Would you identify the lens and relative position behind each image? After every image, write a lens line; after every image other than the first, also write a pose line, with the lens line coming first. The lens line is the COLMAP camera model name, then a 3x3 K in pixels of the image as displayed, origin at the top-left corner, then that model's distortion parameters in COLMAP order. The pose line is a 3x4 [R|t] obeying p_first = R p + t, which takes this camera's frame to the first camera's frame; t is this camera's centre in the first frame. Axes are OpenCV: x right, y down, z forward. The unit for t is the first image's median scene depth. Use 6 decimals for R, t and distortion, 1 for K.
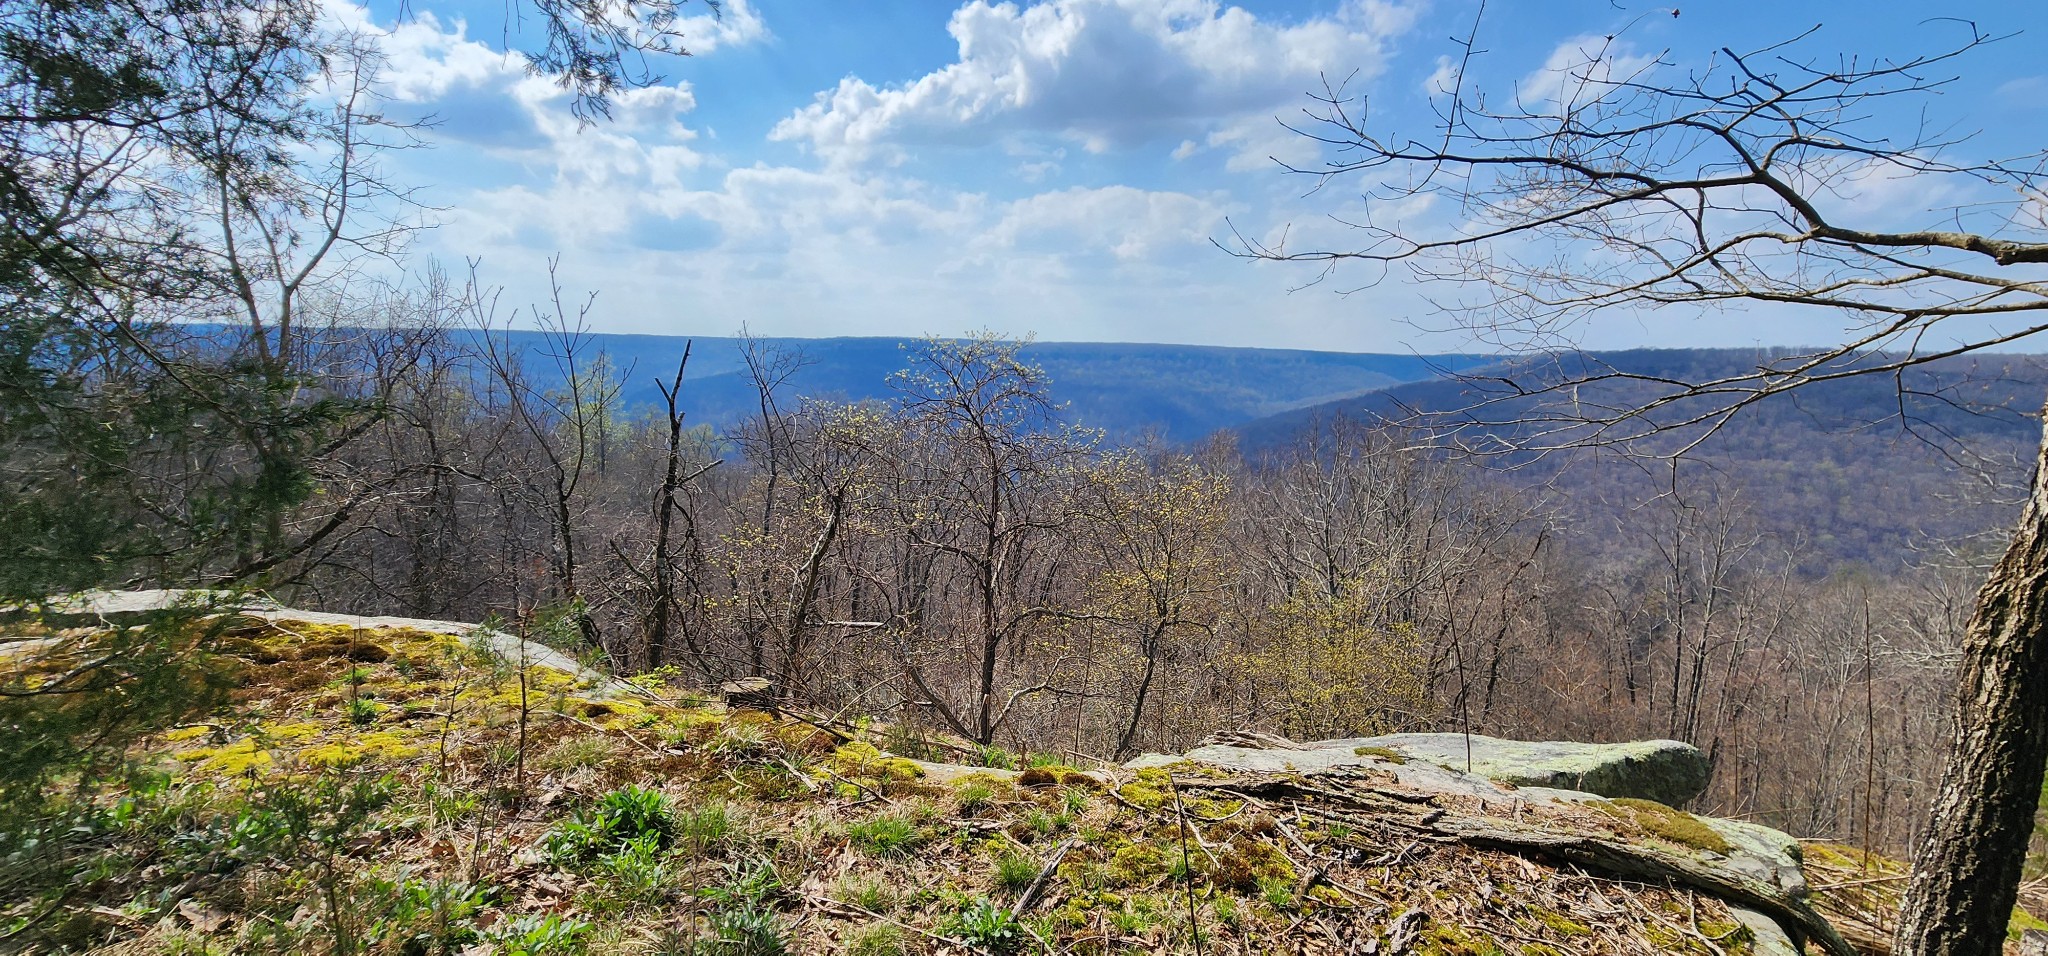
lens RADIAL K [[845.0, 0, 1030.9], [0, 845.0, 474.2], [0, 0, 1]] dist [0.004132, -0.001122]
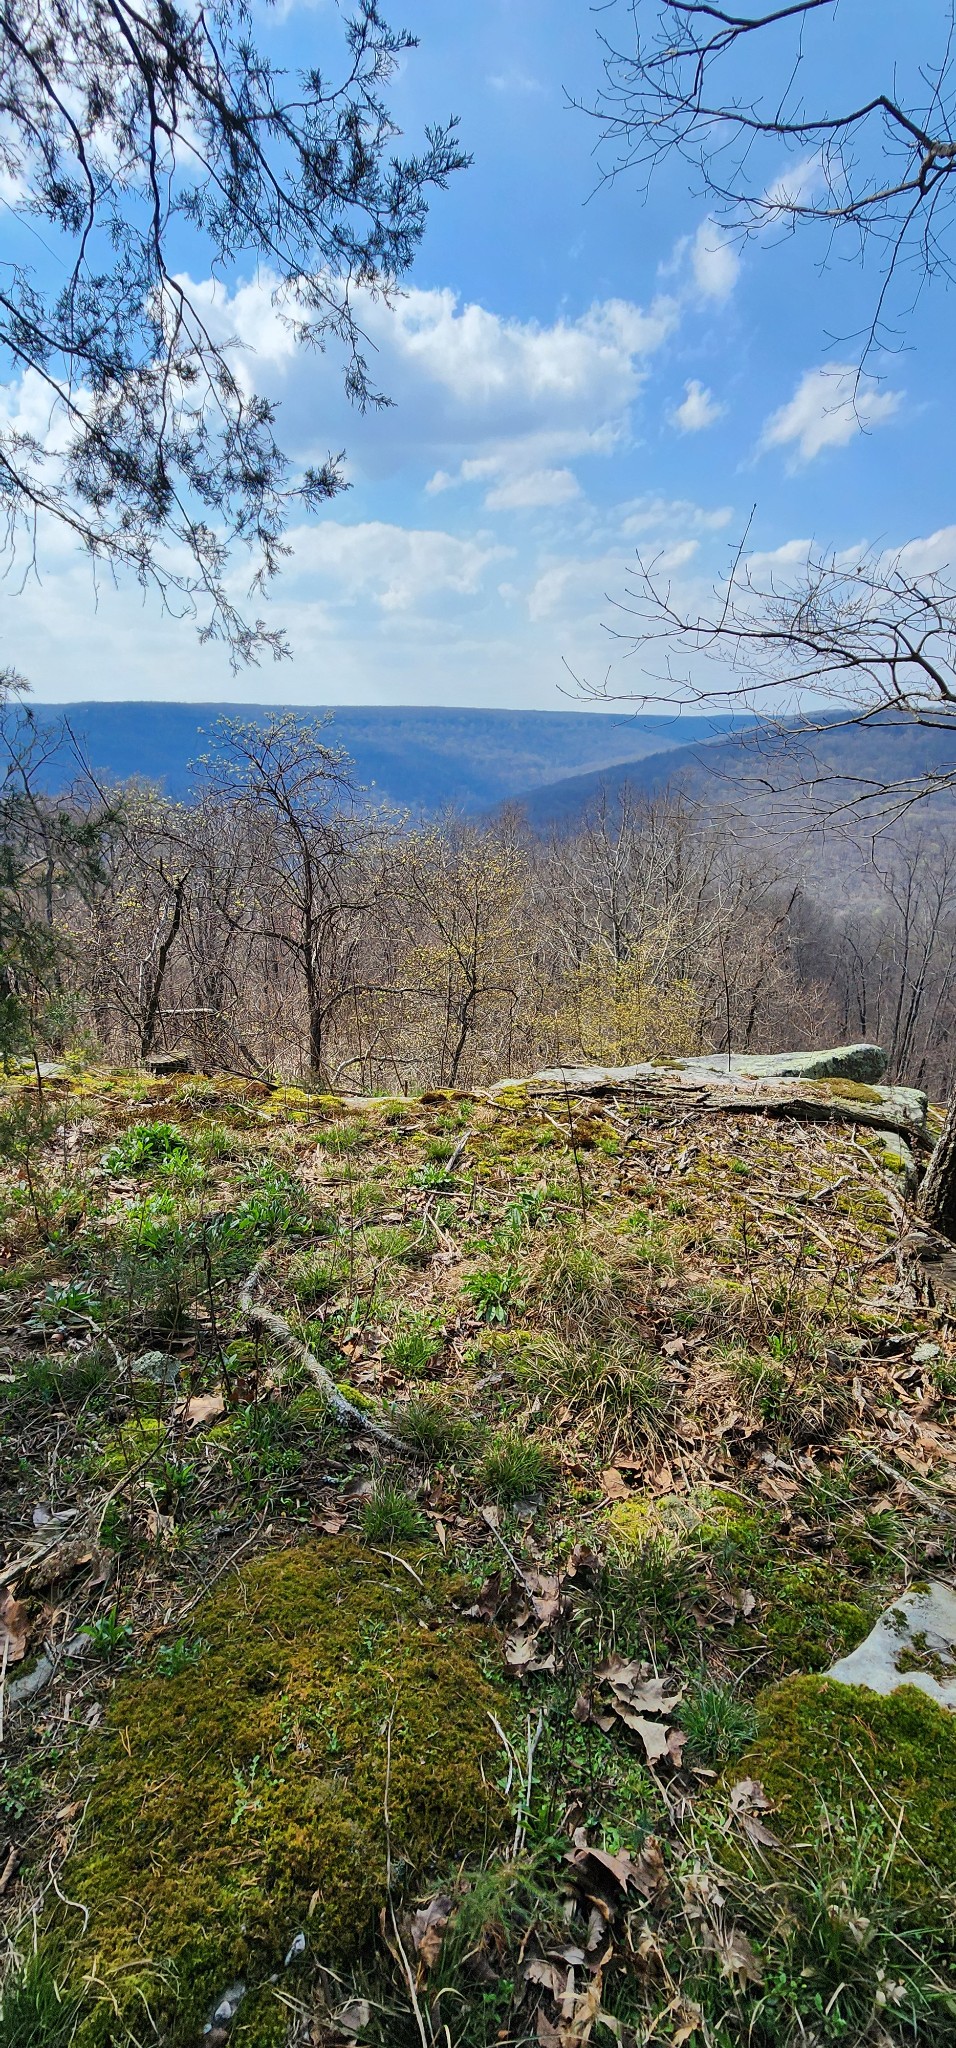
lens RADIAL K [[845.0, 0, 477.9], [0, 845.0, 1031.6], [0, 0, 1]] dist [0.004132, -0.001122]
pose [[0.981901, -0.074232, 0.174239, -0.170273], [0.035661, 0.975997, 0.214844, -0.040684], [-0.186005, -0.204742, 0.960980, -0.340170]]
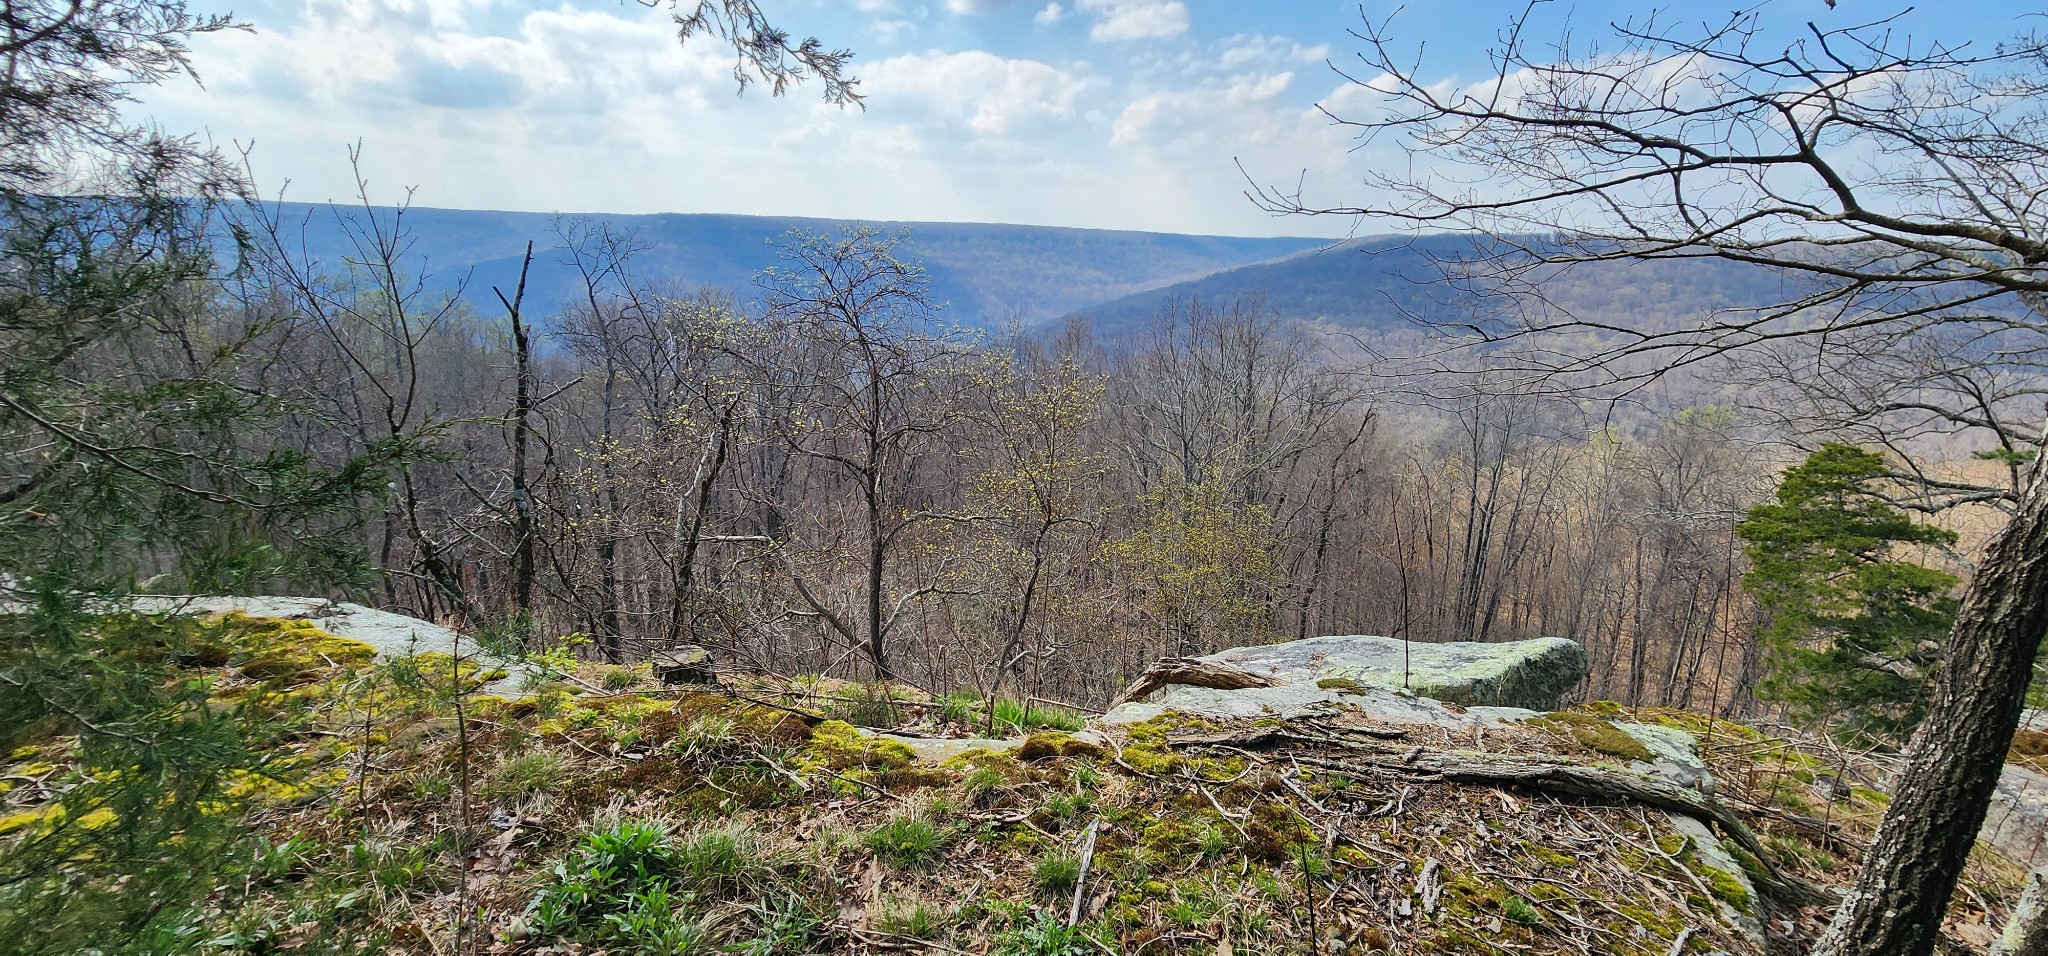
lens RADIAL K [[845.0, 0, 1030.2], [0, 845.0, 472.3], [0, 0, 1]] dist [0.004132, -0.001122]
pose [[0.984801, -0.038105, 0.169457, -0.173422], [0.015265, 0.990851, 0.134097, -0.100192], [-0.173017, -0.129472, 0.976372, 0.104387]]
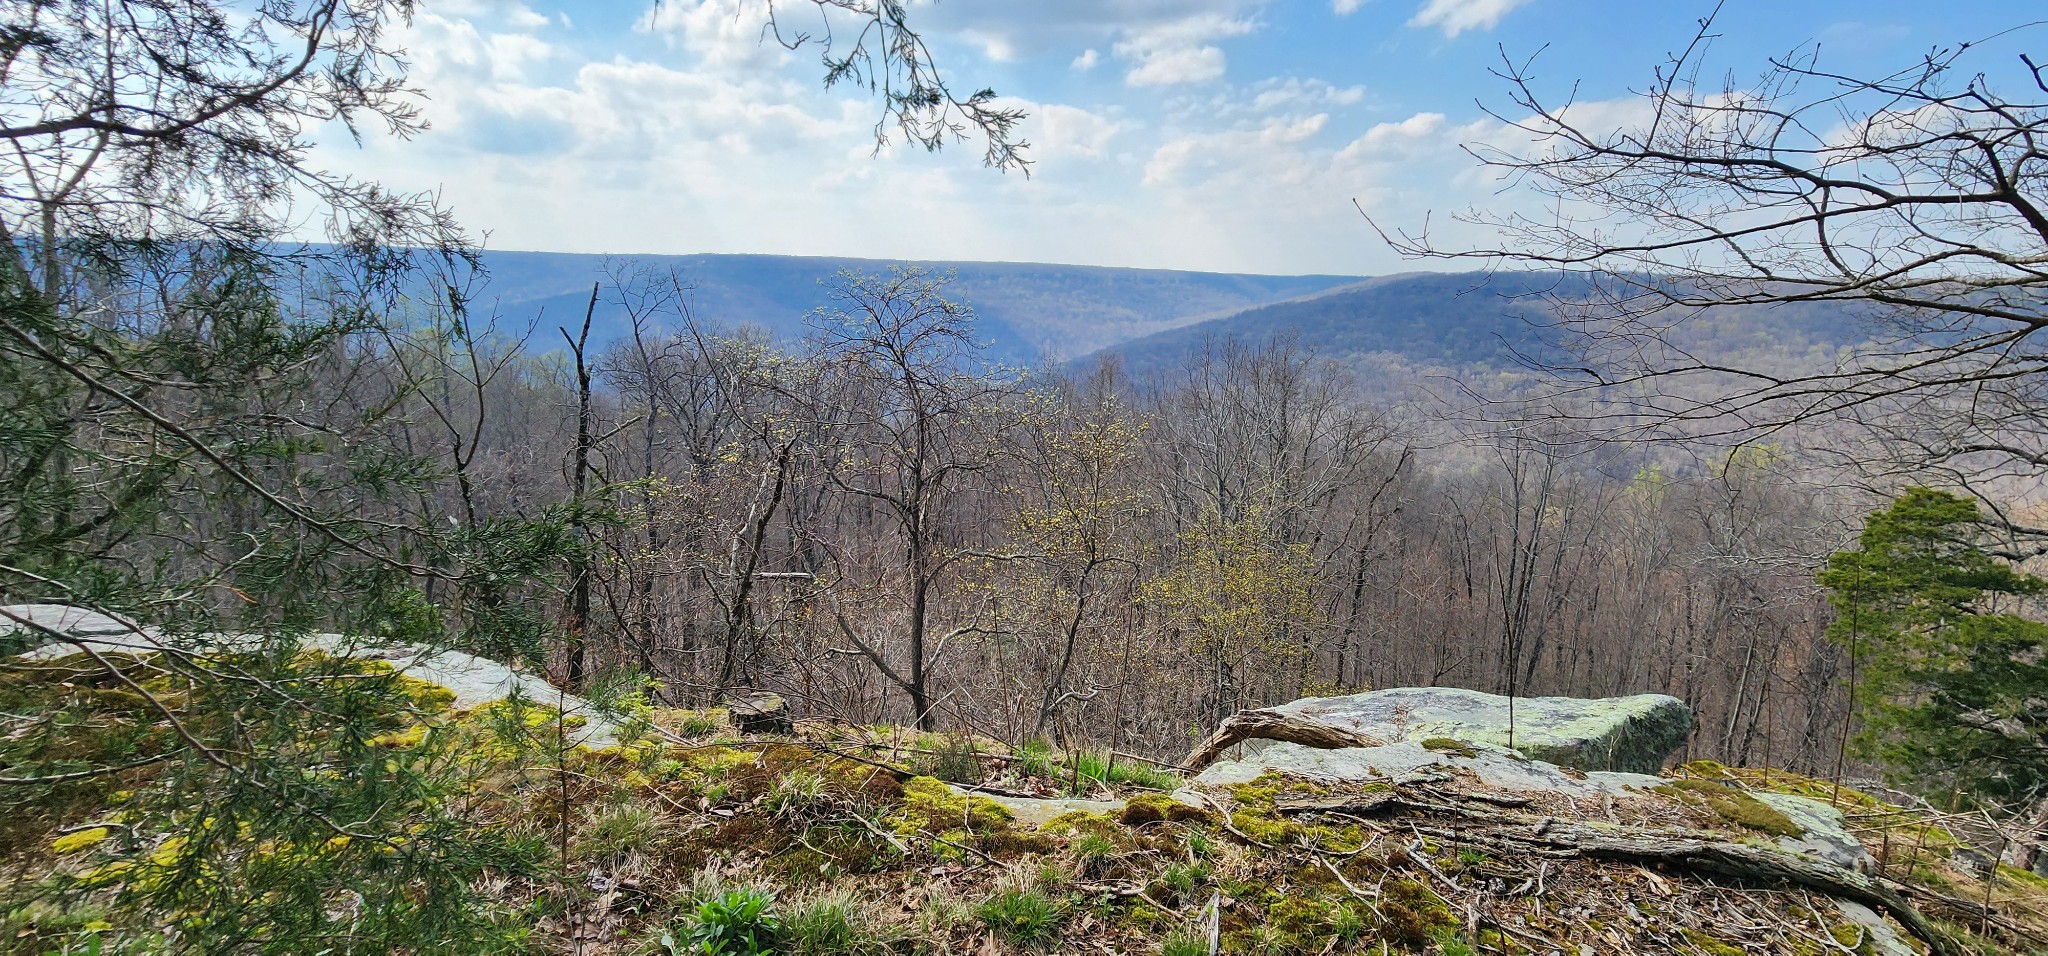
lens RADIAL K [[845.0, 0, 1030.1], [0, 845.0, 468.6], [0, 0, 1]] dist [0.004132, -0.001122]
pose [[0.990181, -0.024543, 0.137619, -0.261095], [0.012635, 0.996150, 0.086745, -0.111476], [-0.139218, -0.084154, 0.986680, 0.154194]]
